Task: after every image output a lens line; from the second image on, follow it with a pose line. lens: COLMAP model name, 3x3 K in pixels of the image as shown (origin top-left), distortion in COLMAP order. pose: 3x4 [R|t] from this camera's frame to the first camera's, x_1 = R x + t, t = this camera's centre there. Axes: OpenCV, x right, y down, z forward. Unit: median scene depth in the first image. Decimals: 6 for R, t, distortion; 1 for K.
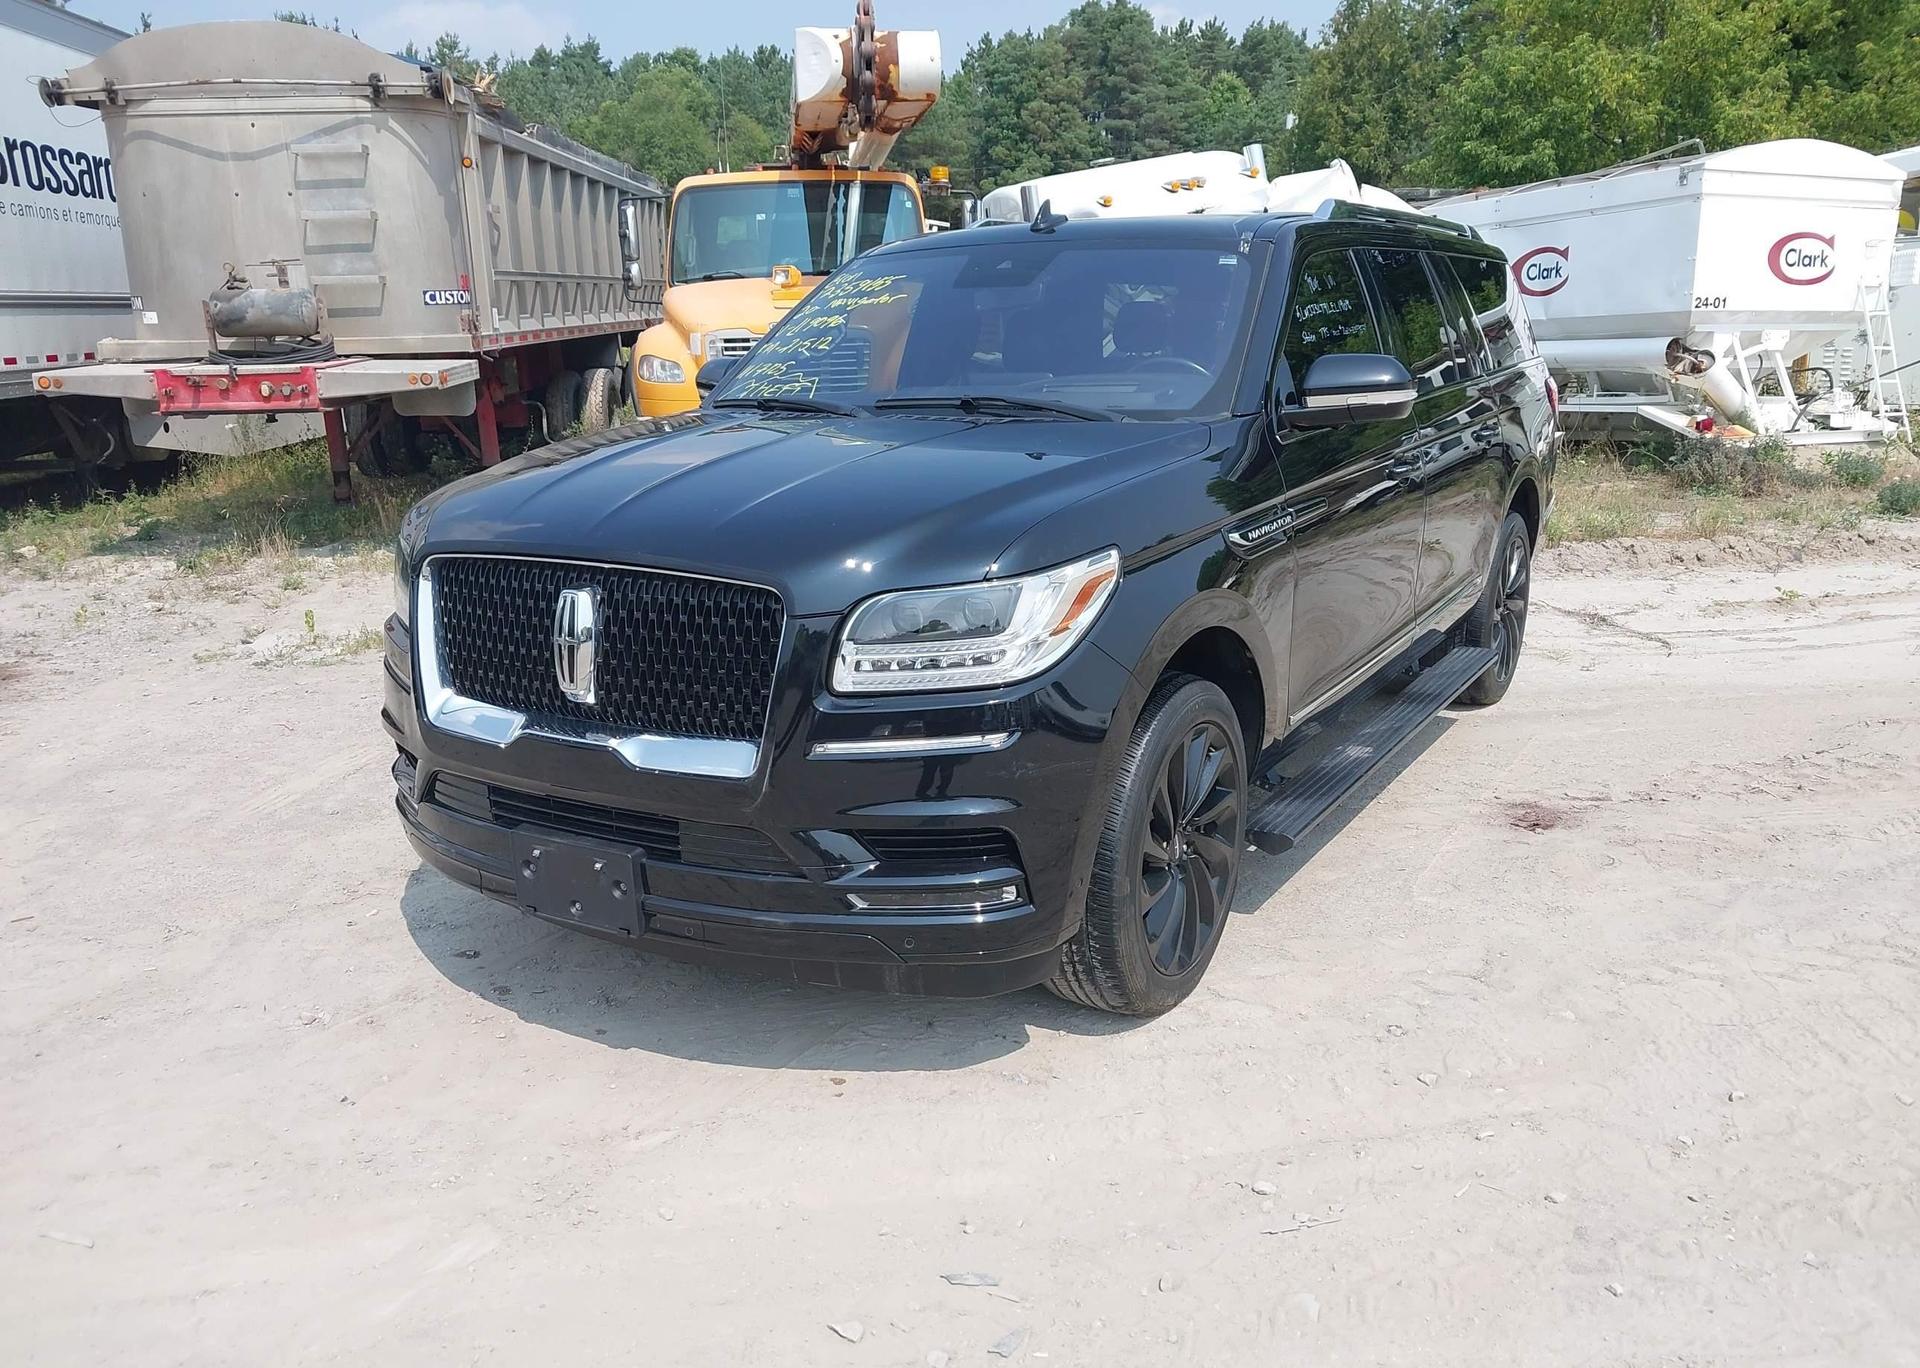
lens RADIAL K [[1554.2, 0, 960.0], [0, 1554.2, 684.0], [0, 0, 1]] dist [0.003116, 0.010671]
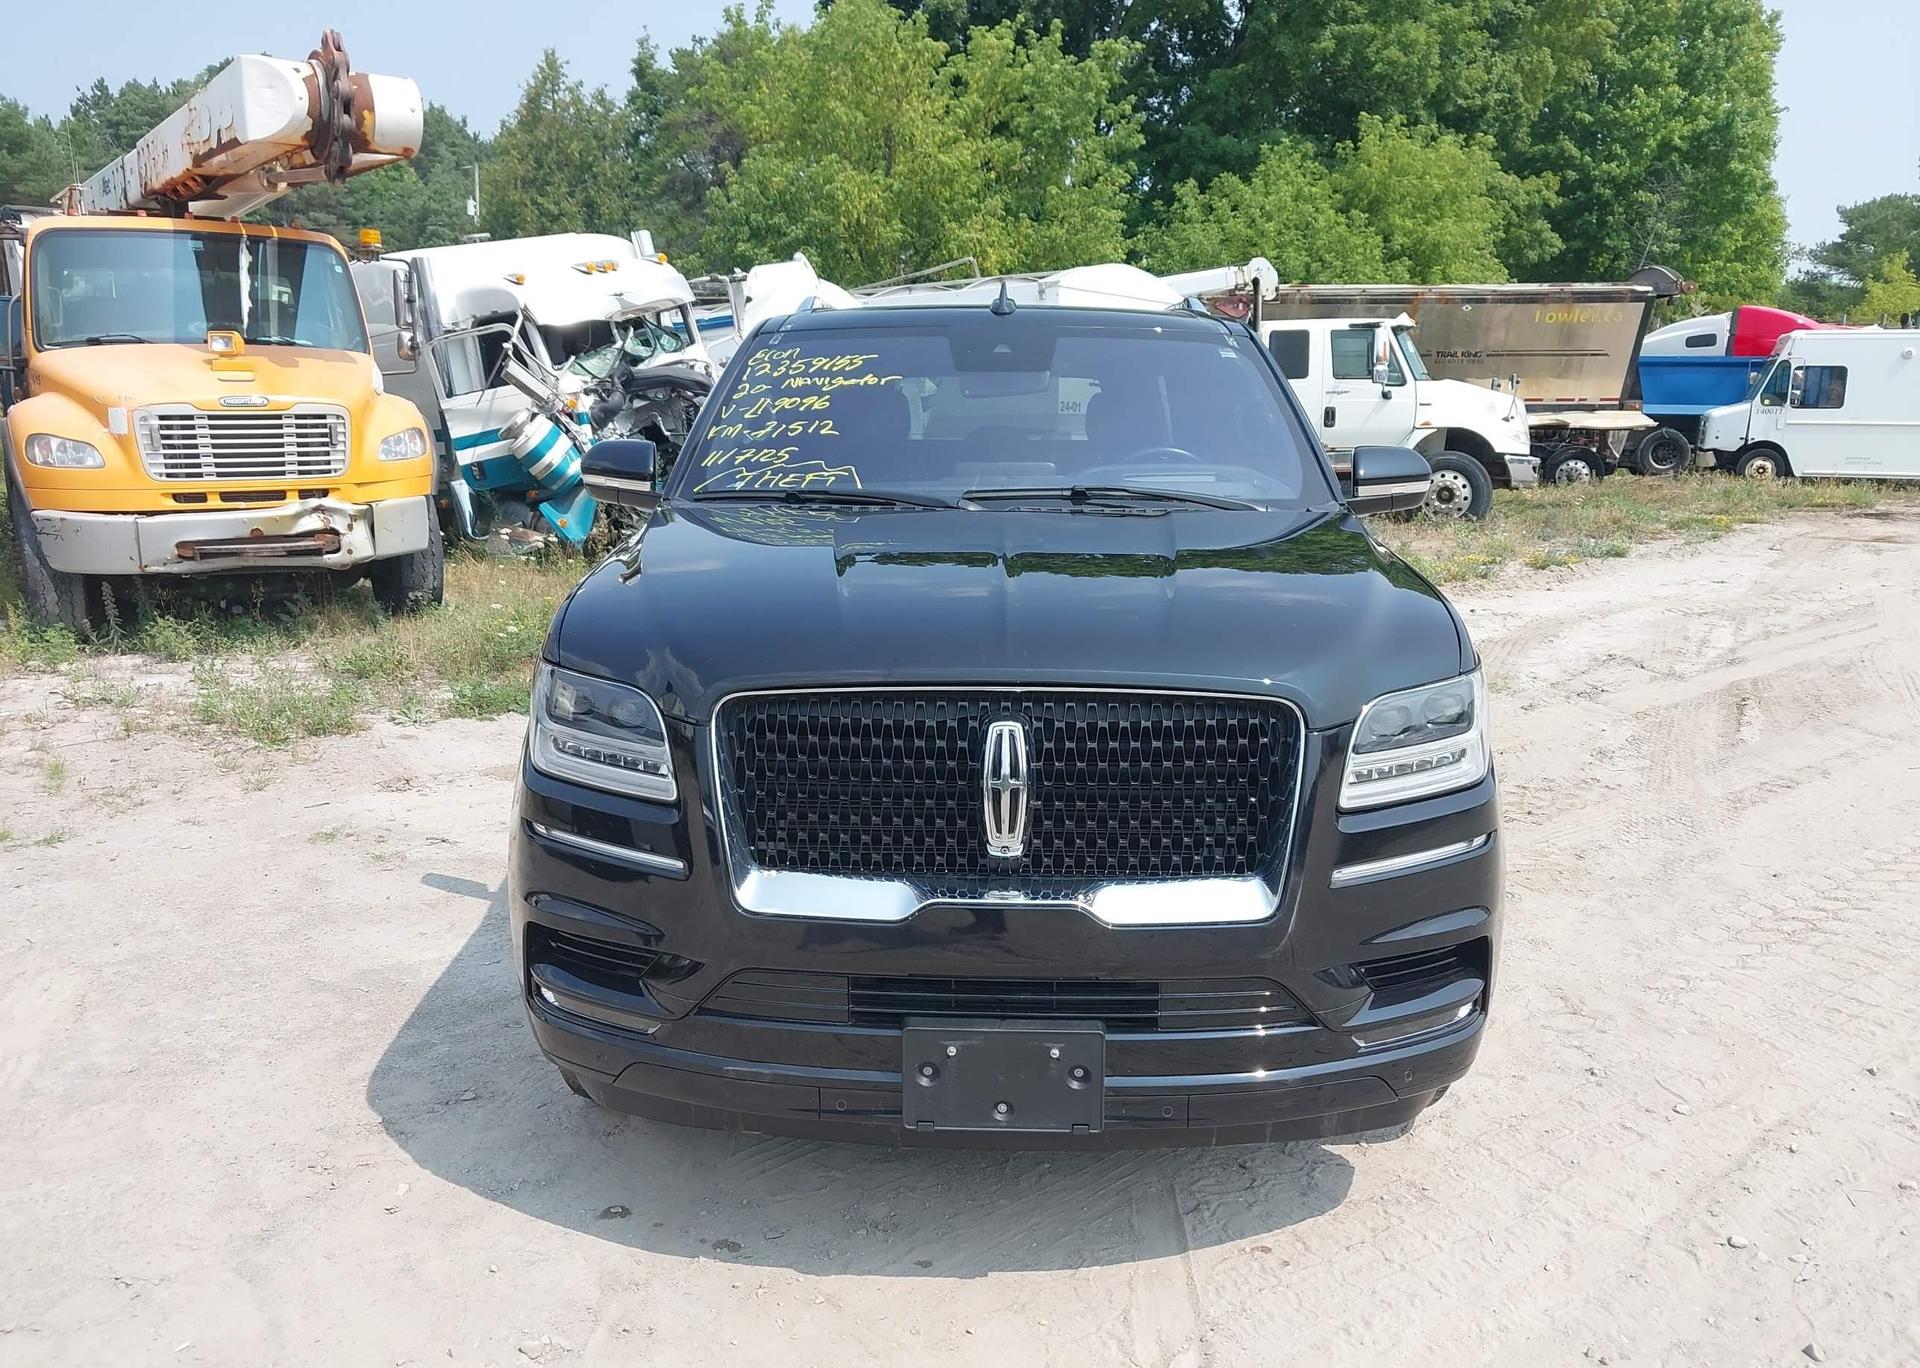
lens RADIAL K [[1554.2, 0, 960.0], [0, 1554.2, 684.0], [0, 0, 1]] dist [0.003116, 0.010671]
pose [[0.861255, -0.066997, 0.503737, -0.216821], [0.094411, 0.995109, -0.029068, -0.018613], [-0.499326, 0.072593, 0.863368, 0.096263]]
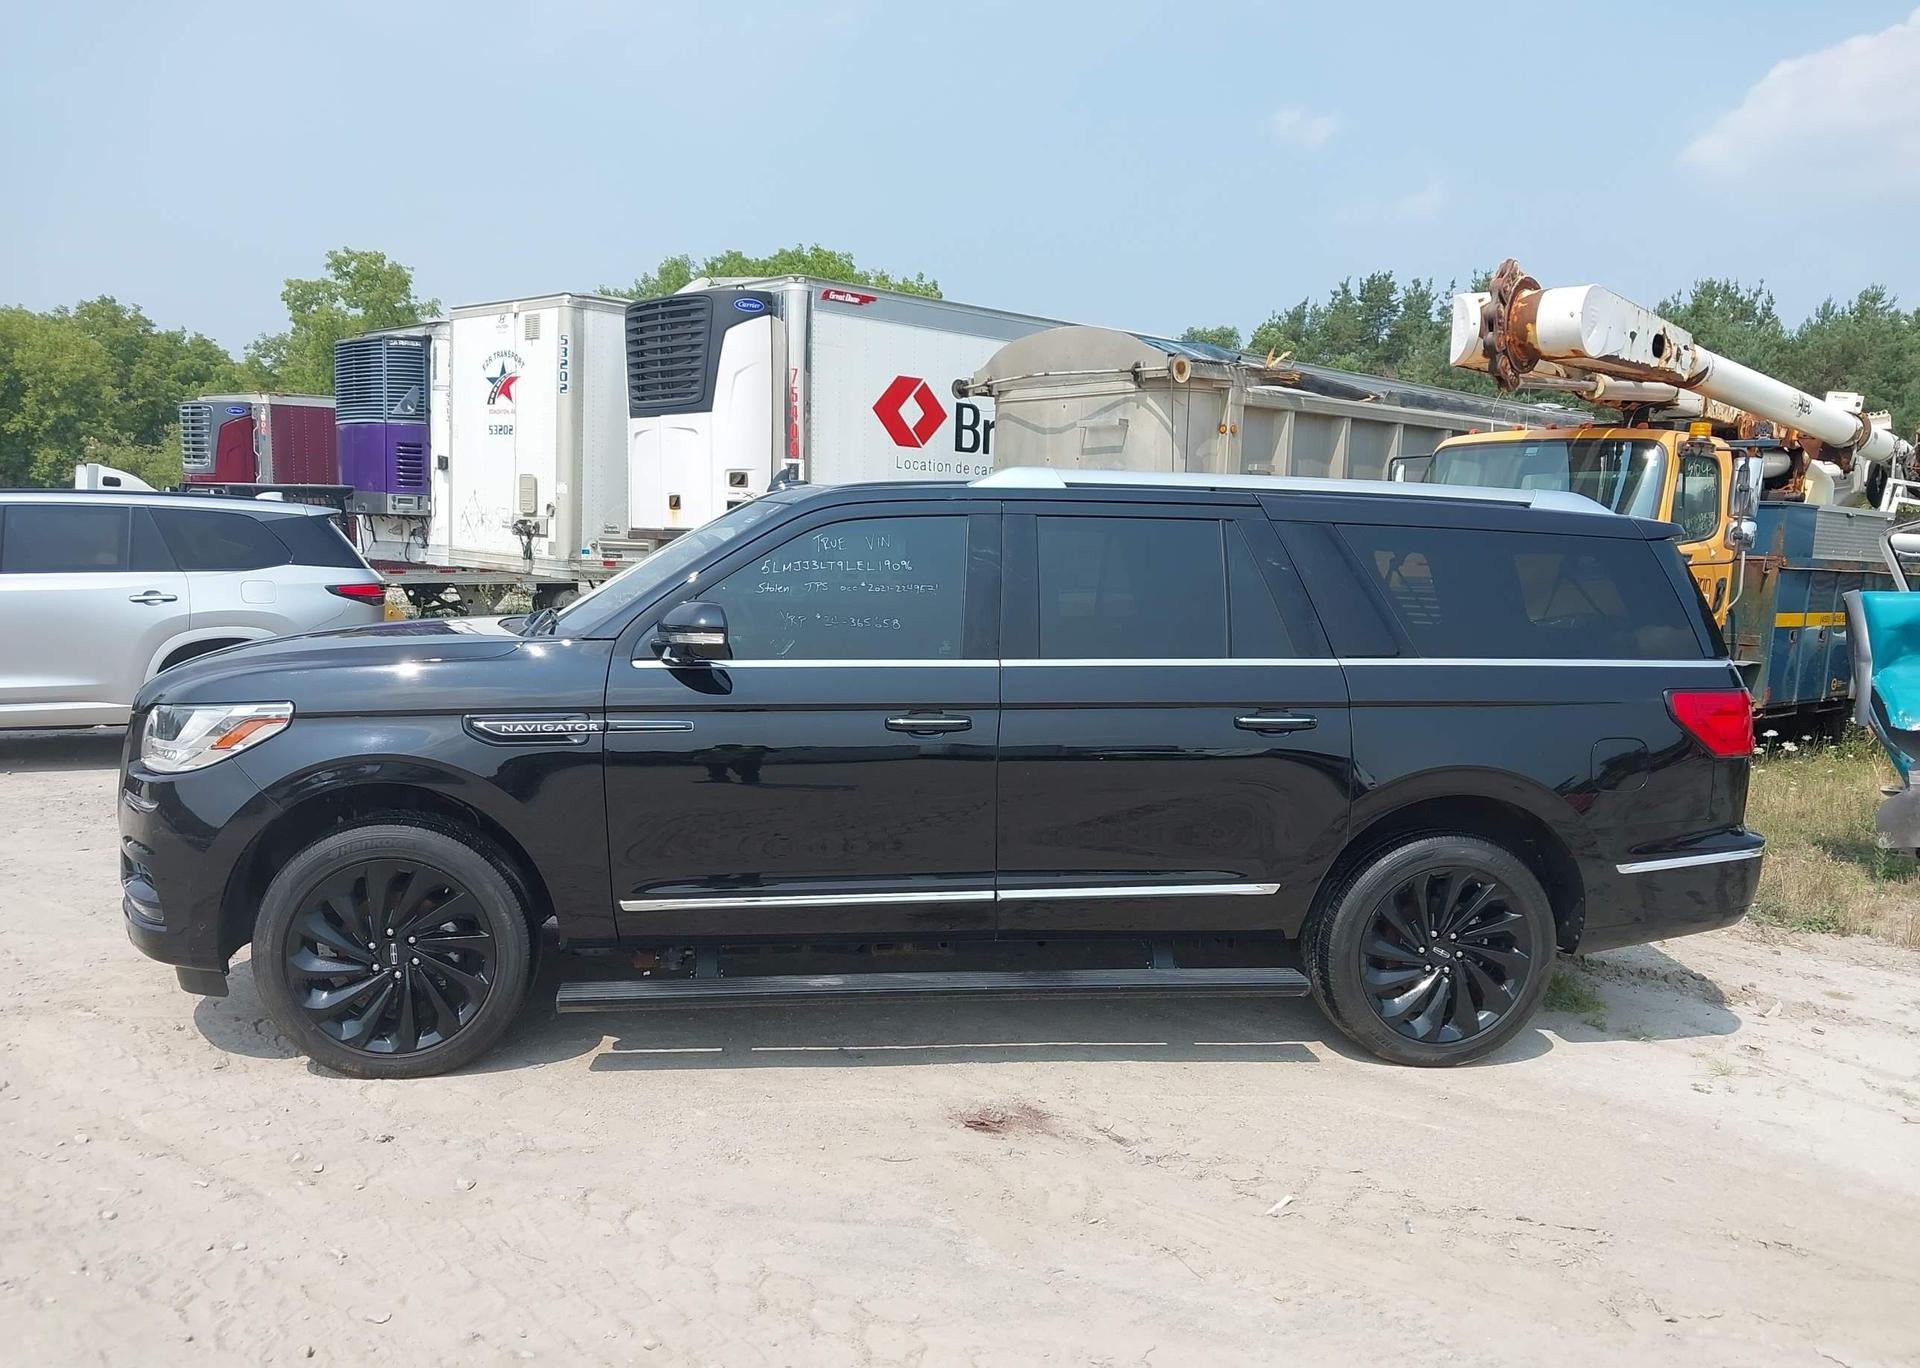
lens RADIAL K [[1551.5, 0, 978.2], [0, 1551.5, 732.7], [0, 0, 1]] dist [0.010249, -0.001096]
pose [[0.639556, 0.129375, -0.757780, 0.490376], [-0.226062, 0.973804, -0.024537, -0.052211], [0.734754, 0.186998, 0.652049, 0.171961]]
